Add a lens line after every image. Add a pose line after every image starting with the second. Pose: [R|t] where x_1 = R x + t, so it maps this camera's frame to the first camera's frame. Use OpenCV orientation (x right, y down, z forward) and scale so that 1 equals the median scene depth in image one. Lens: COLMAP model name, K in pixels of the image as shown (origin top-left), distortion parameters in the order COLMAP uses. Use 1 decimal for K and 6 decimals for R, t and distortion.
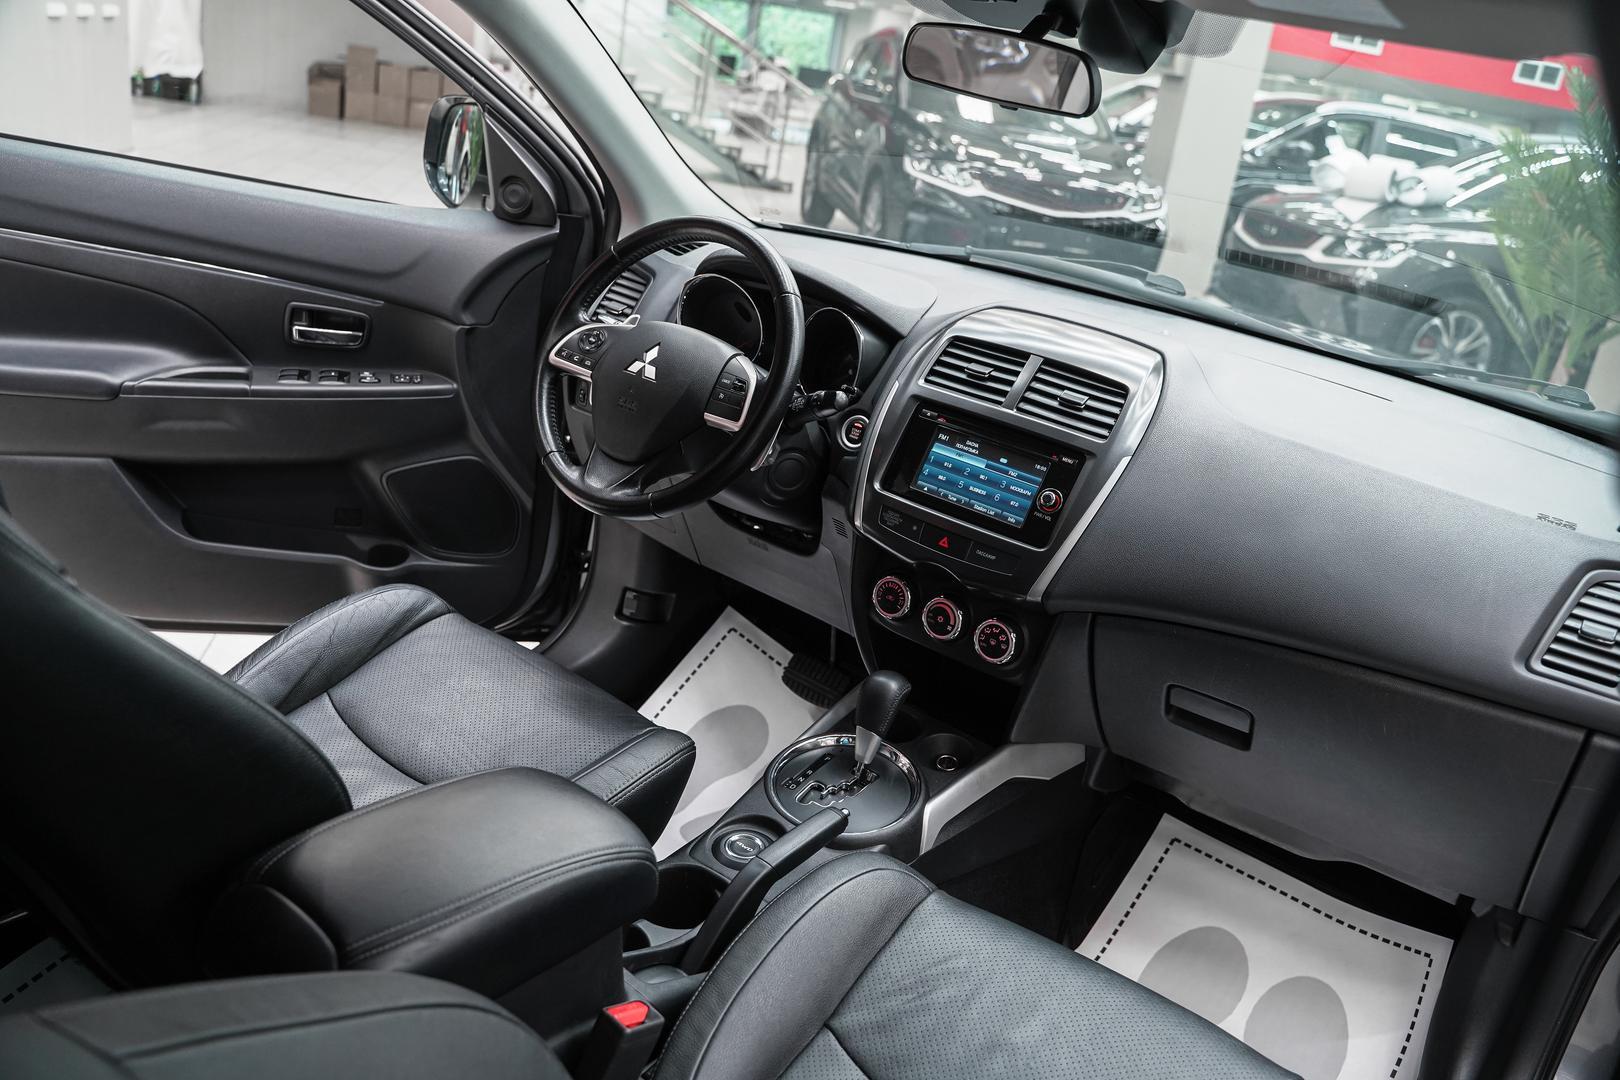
lens RADIAL K [[1306.7, 0, 810.0], [0, 1306.7, 540.0], [0, 0, 1]] dist [-0.126601, 0.117340]
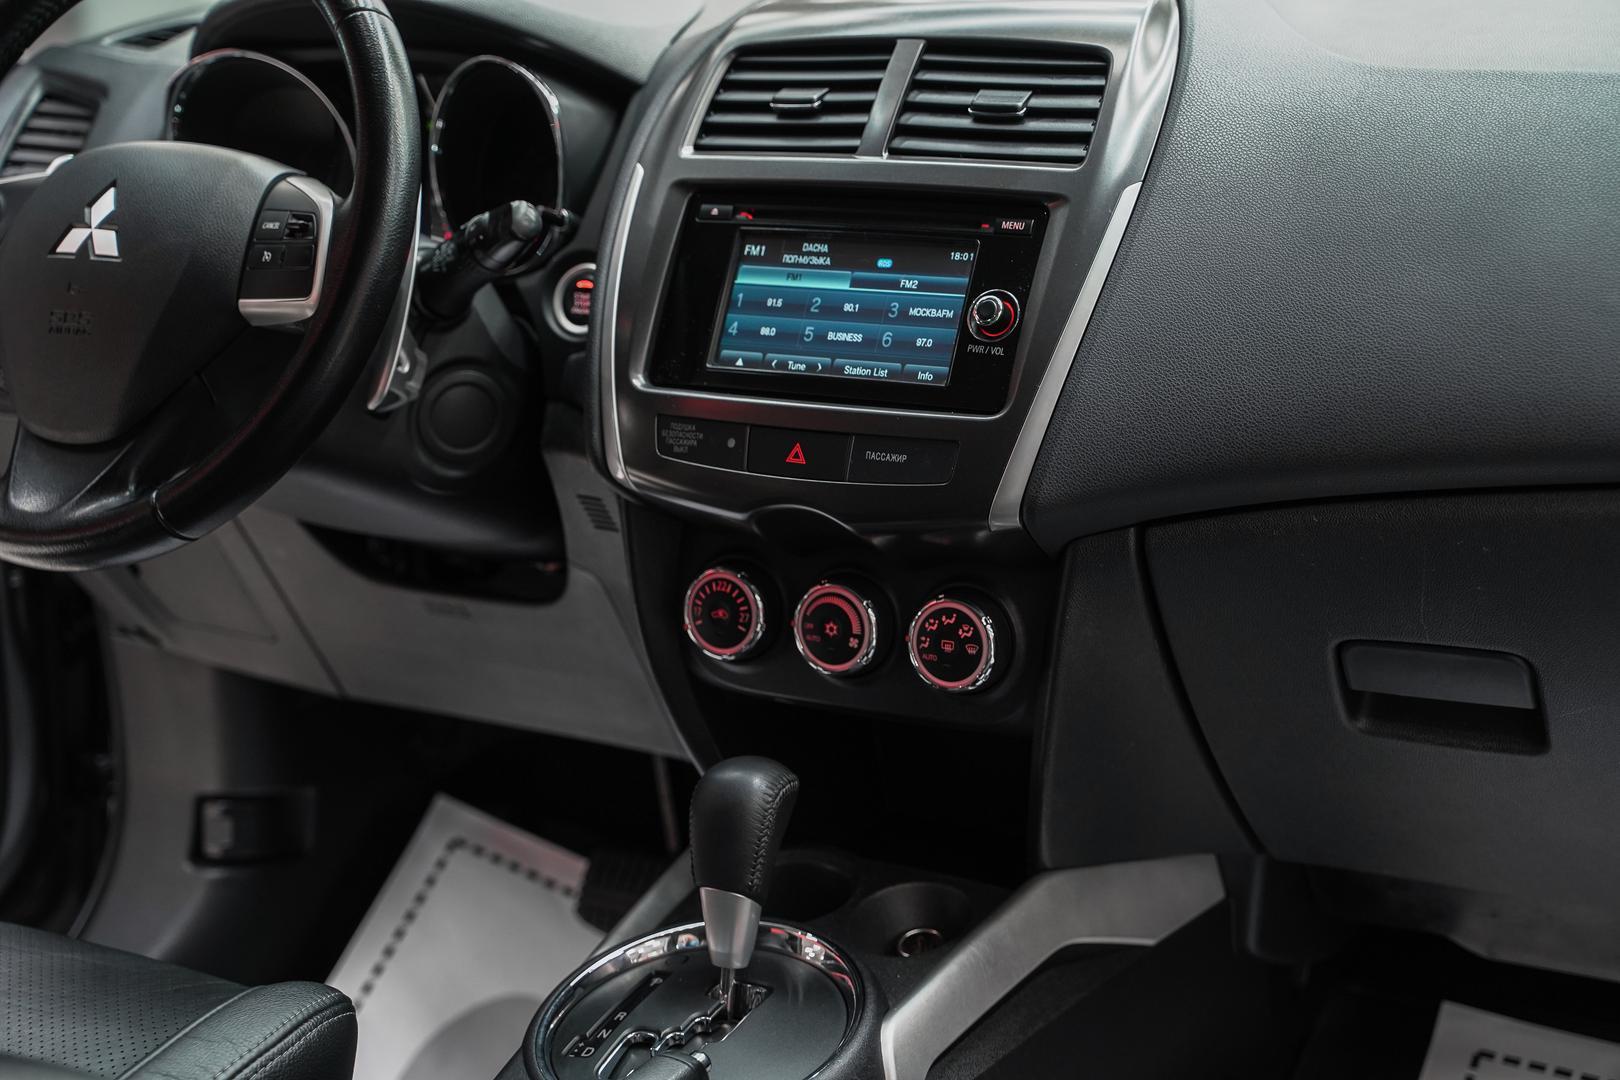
lens RADIAL K [[2720.6, 0, 806.4], [0, 2720.6, 522.7], [0, 0, 1]] dist [0.168601, 0.131093]
pose [[0.976310, -0.208150, 0.059103, 0.040898], [0.213145, 0.972192, -0.097014, 0.113702], [-0.037266, 0.107313, 0.993527, 0.030050]]
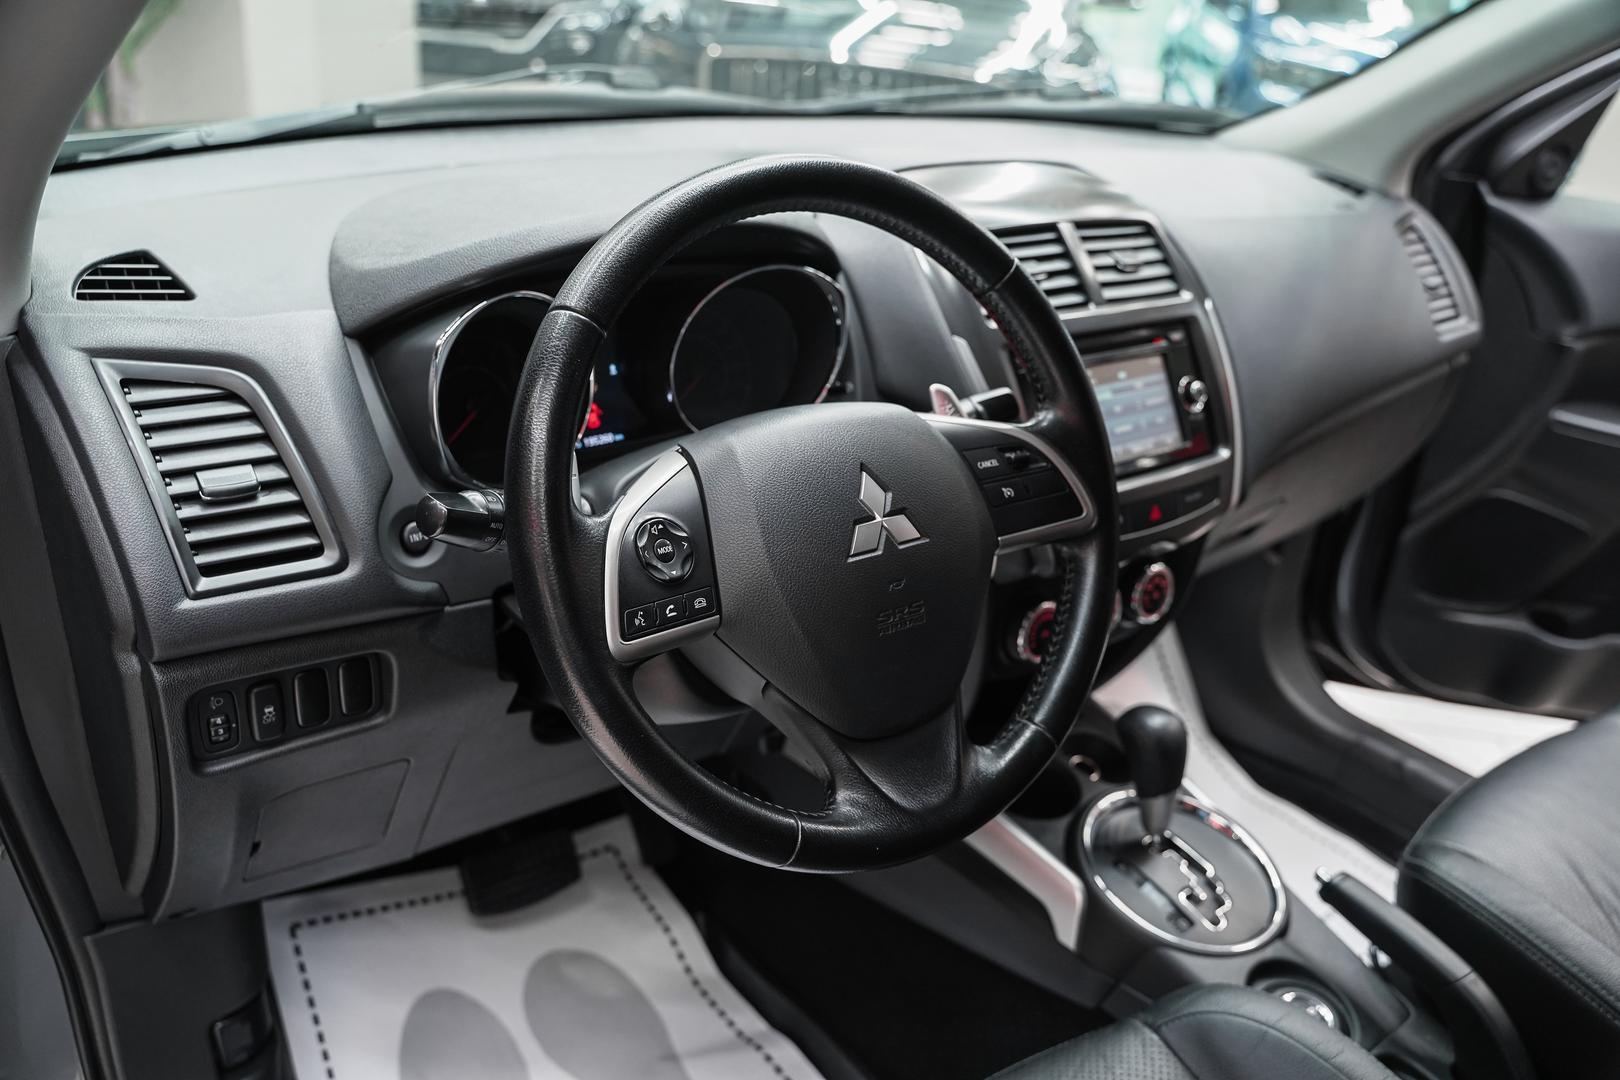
lens RADIAL K [[1306.7, 0, 810.0], [0, 1306.7, 540.0], [0, 0, 1]] dist [-0.126601, 0.117340]
pose [[0.273382, -0.516913, 0.811211, -0.495710], [0.309155, 0.845810, 0.434774, -0.329028], [-0.910871, 0.131931, 0.391035, 0.843957]]
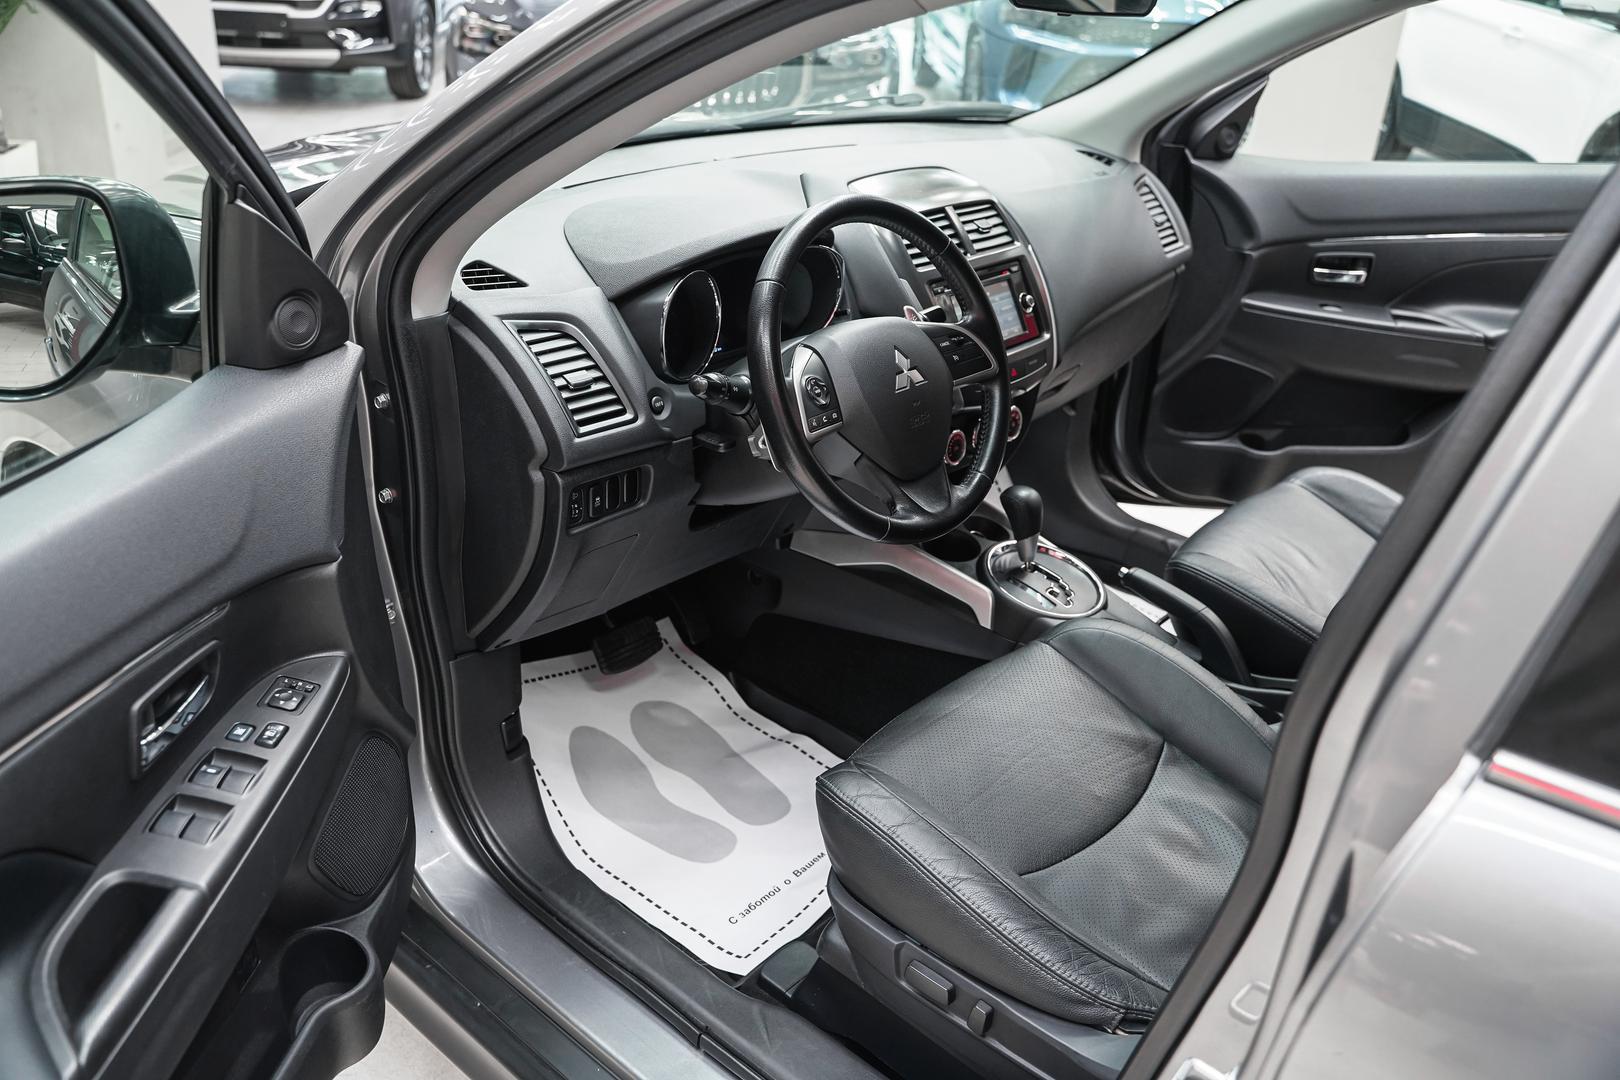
lens RADIAL K [[1306.7, 0, 810.0], [0, 1306.7, 540.0], [0, 0, 1]] dist [-0.126601, 0.117340]
pose [[0.088718, -0.576357, 0.812368, -0.941513], [0.306452, 0.791818, 0.528310, -0.544951], [-0.947743, 0.202081, 0.246874, 0.856941]]
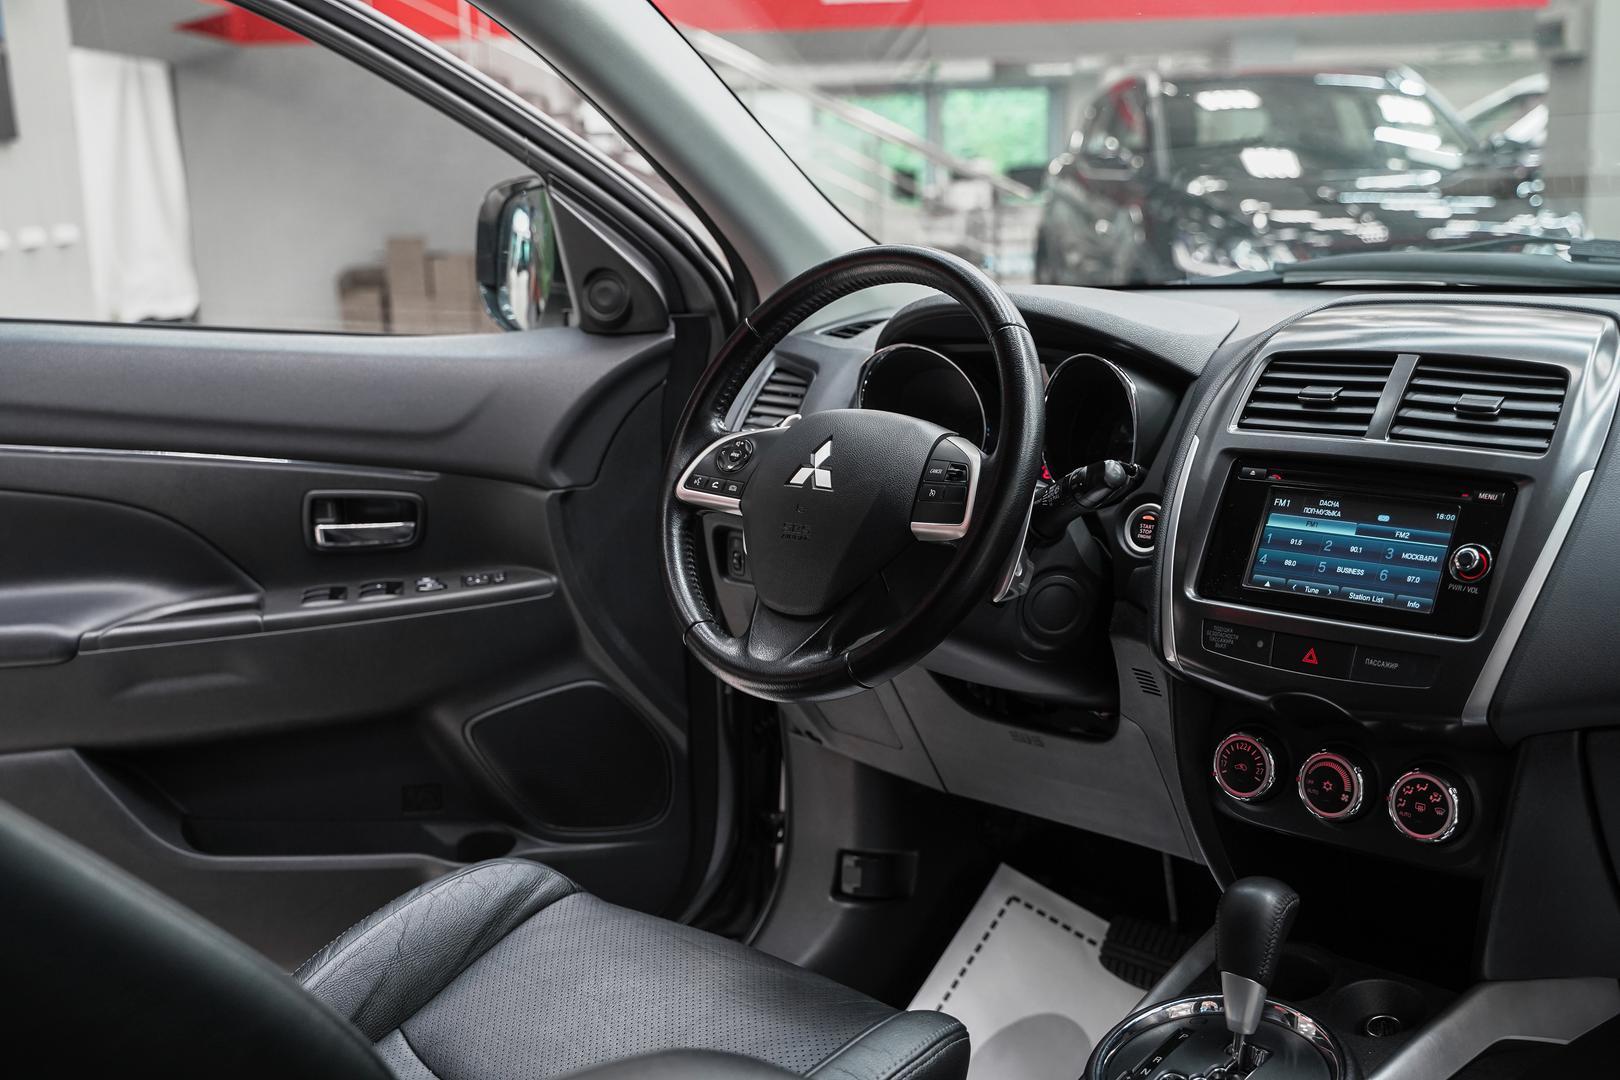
lens RADIAL K [[1910.1, 0, 807.7], [0, 1910.1, 533.0], [0, 0, 1]] dist [0.010521, 0.057861]
pose [[0.978011, -0.154495, -0.140089, 0.003094], [0.127241, 0.974252, -0.186126, 0.079849], [0.165238, 0.164208, 0.972488, 0.043806]]
